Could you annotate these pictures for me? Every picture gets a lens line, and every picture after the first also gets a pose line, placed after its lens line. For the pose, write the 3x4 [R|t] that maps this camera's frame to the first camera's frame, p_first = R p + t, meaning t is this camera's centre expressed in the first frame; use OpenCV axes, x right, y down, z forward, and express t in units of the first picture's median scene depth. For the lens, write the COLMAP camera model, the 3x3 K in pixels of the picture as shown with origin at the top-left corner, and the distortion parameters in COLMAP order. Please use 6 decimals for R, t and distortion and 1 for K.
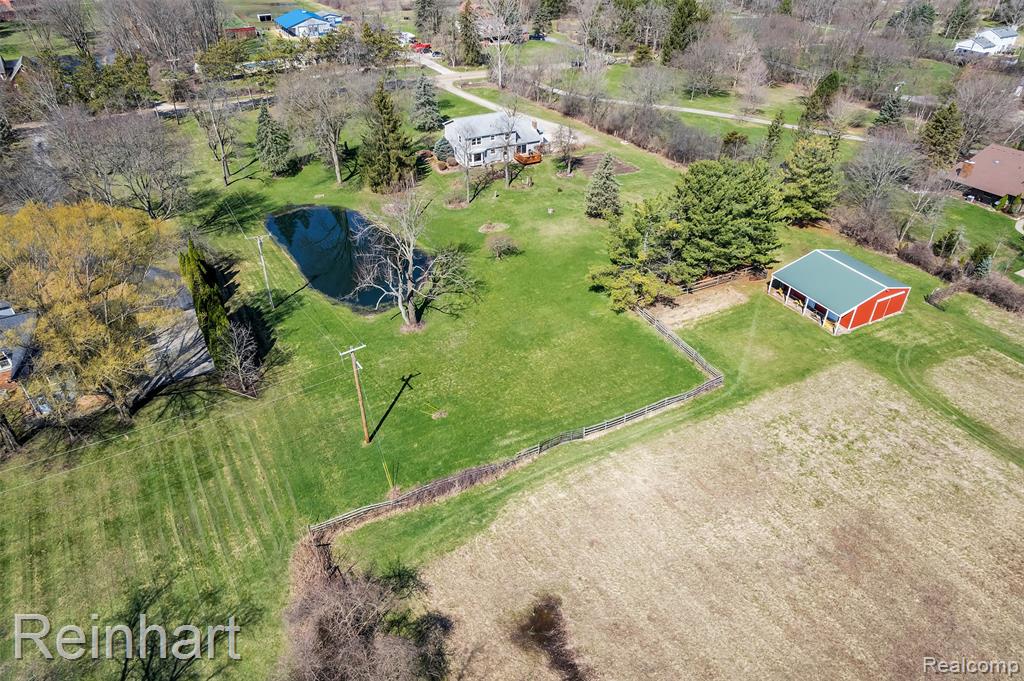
lens RADIAL K [[662.6, 0, 512.0], [0, 662.6, 340.5], [0, 0, 1]] dist [-0.068448, 0.044040]
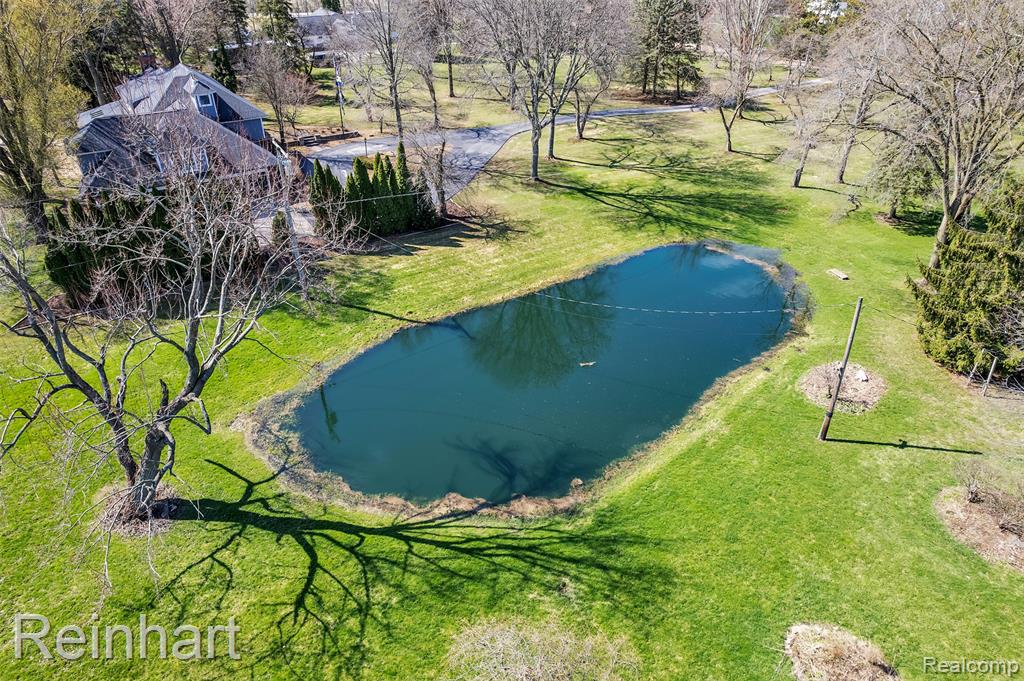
lens RADIAL K [[662.6, 0, 512.0], [0, 662.6, 340.5], [0, 0, 1]] dist [-0.068448, 0.044040]
pose [[0.034776, 0.529409, -0.847654, 0.098606], [-0.569678, 0.707379, 0.418427, -0.322212], [0.821132, 0.468339, 0.326192, 0.938621]]
